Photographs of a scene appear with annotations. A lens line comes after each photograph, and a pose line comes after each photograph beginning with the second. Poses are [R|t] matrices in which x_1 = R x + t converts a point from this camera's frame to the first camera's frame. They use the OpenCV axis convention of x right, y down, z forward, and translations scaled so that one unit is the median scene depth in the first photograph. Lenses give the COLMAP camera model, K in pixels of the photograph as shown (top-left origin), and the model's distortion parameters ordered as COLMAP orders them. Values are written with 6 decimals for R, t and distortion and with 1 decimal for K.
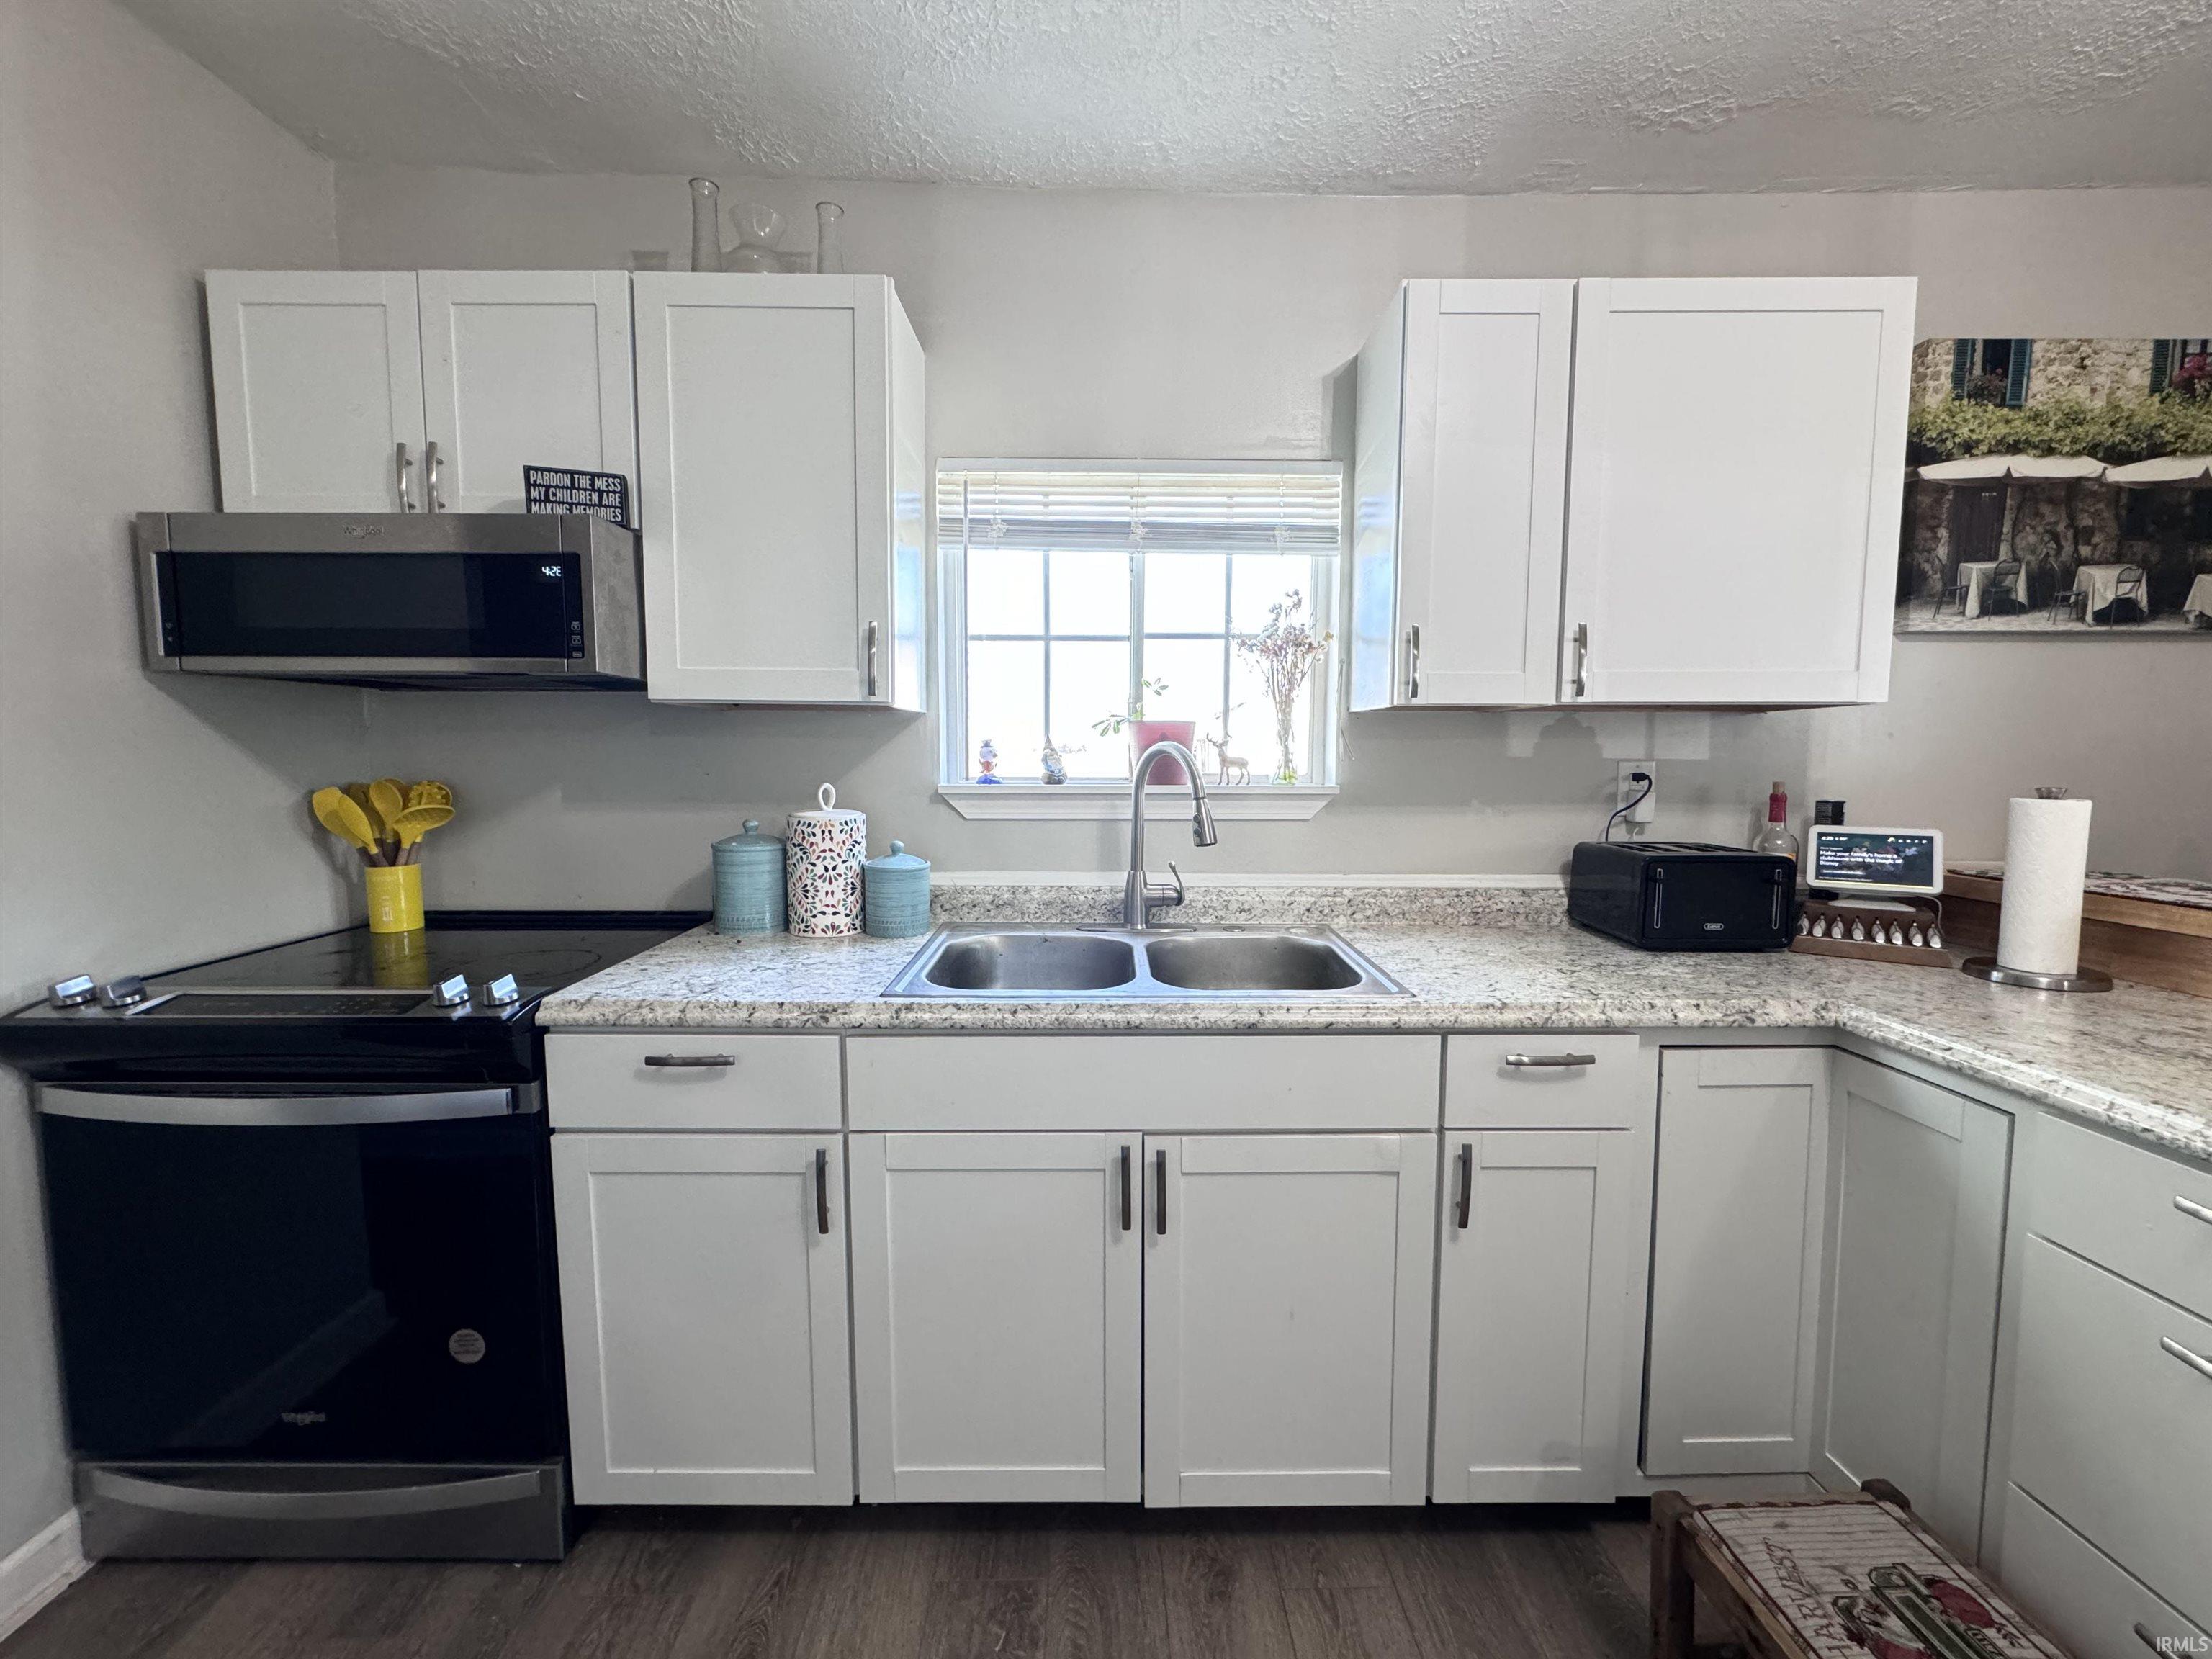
lens RADIAL K [[884.5, 0, 1104.5], [0, 884.5, 826.2], [0, 0, 1]] dist [-0.001873, 0.000759]
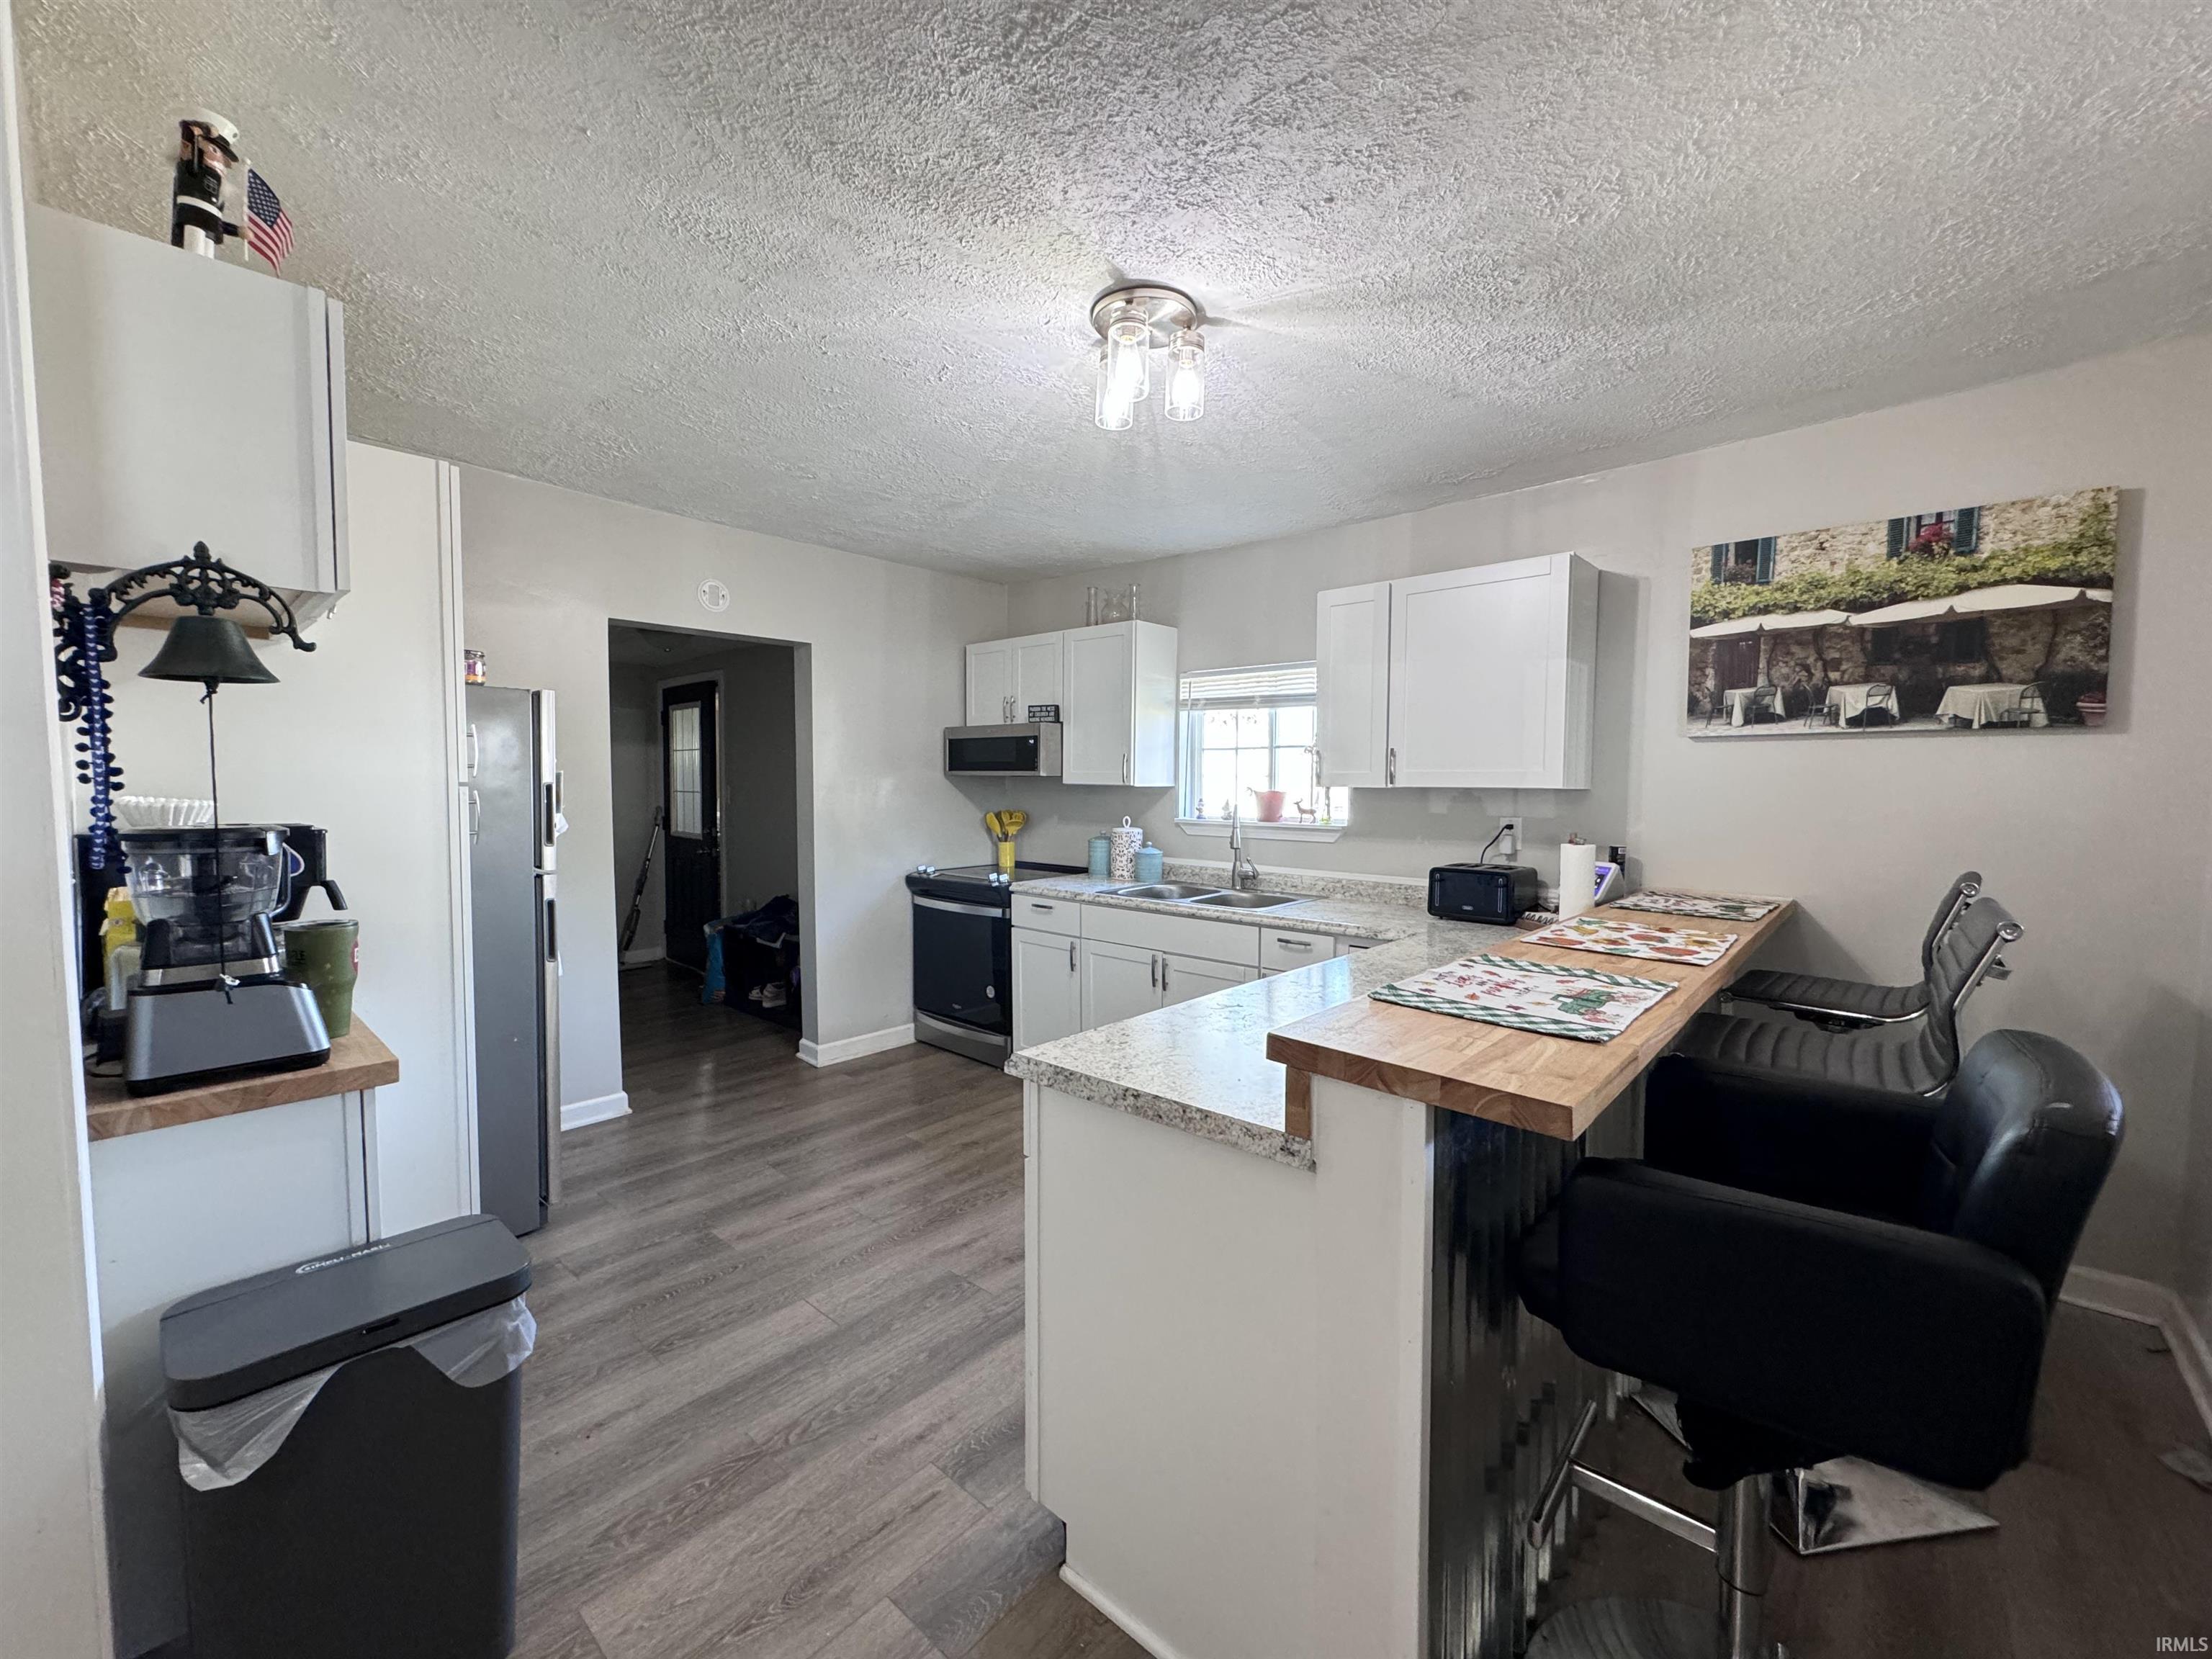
lens RADIAL K [[884.5, 0, 1107.0], [0, 884.5, 829.2], [0, 0, 1]] dist [-0.001873, 0.000759]
pose [[0.741076, 0.038803, -0.670298, 1.269070], [-0.060514, 0.998126, -0.009123, 0.011023], [0.668688, 0.047323, 0.742036, -0.822967]]
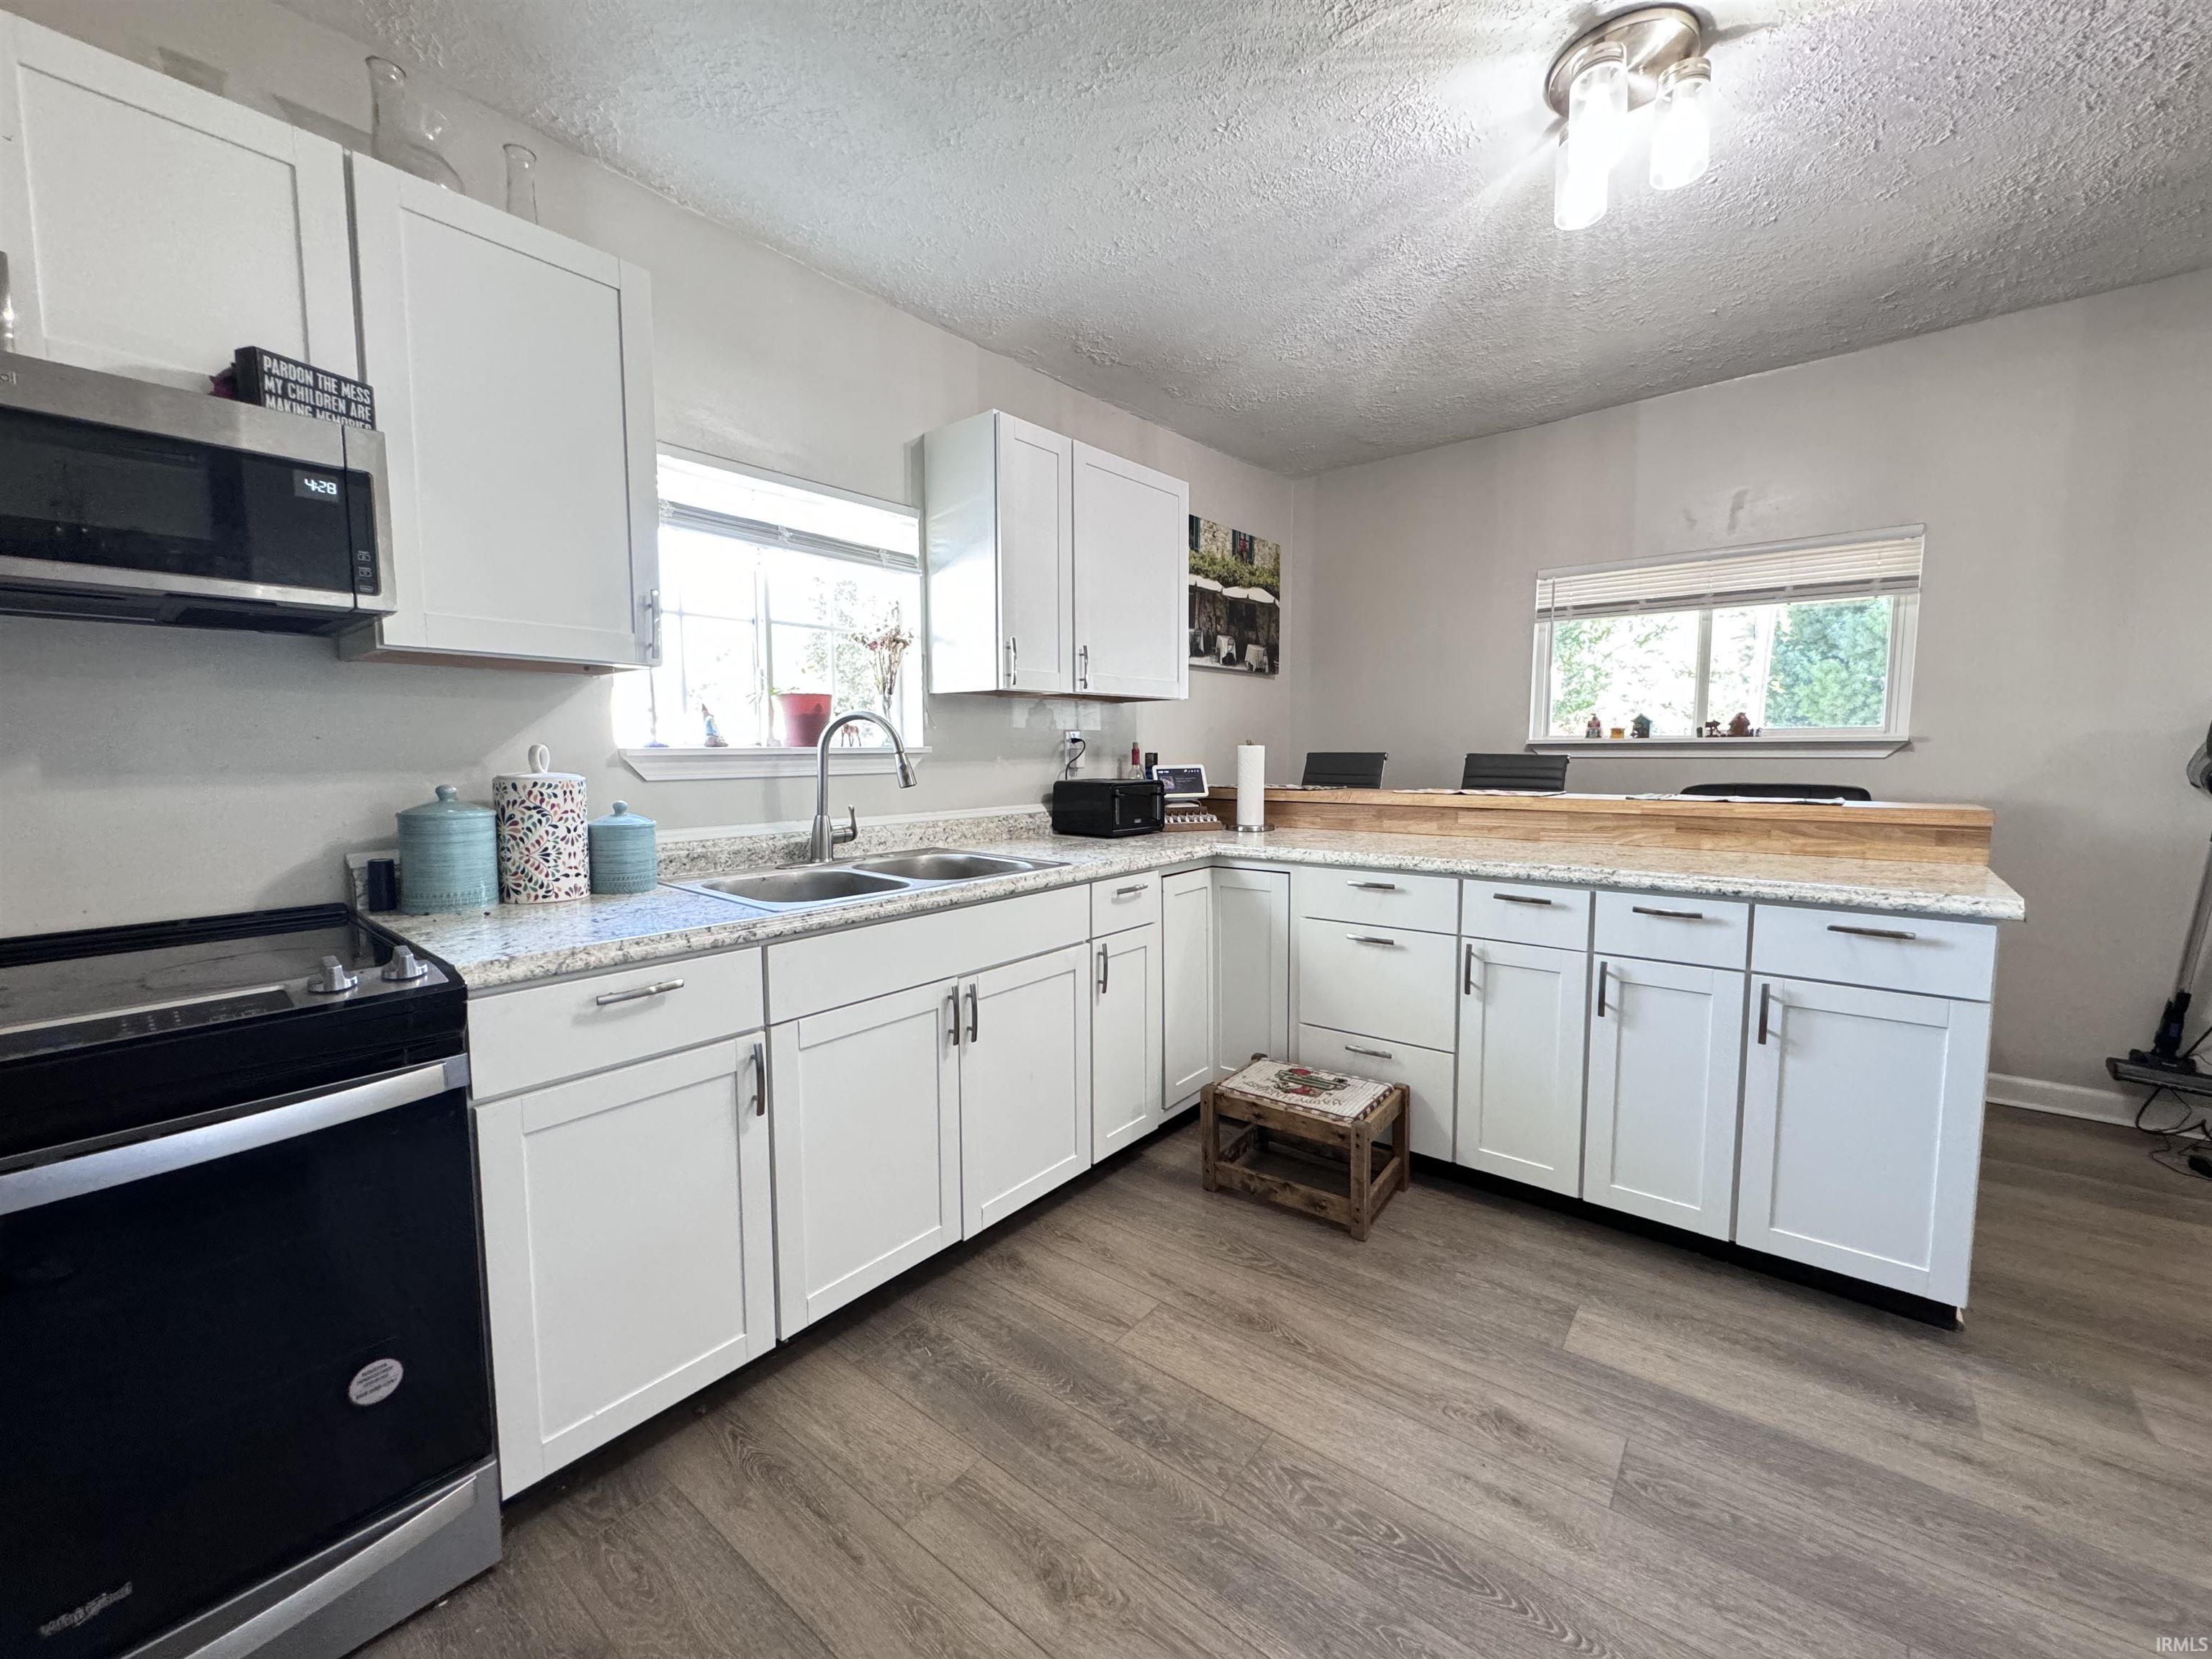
lens RADIAL K [[884.5, 0, 1104.9], [0, 884.5, 826.9], [0, 0, 1]] dist [-0.001873, 0.000759]
pose [[0.639337, -0.075449, 0.765216, -0.674038], [0.069835, 0.996759, 0.039931, 0.045961], [-0.765749, 0.027910, 0.642534, -0.092756]]
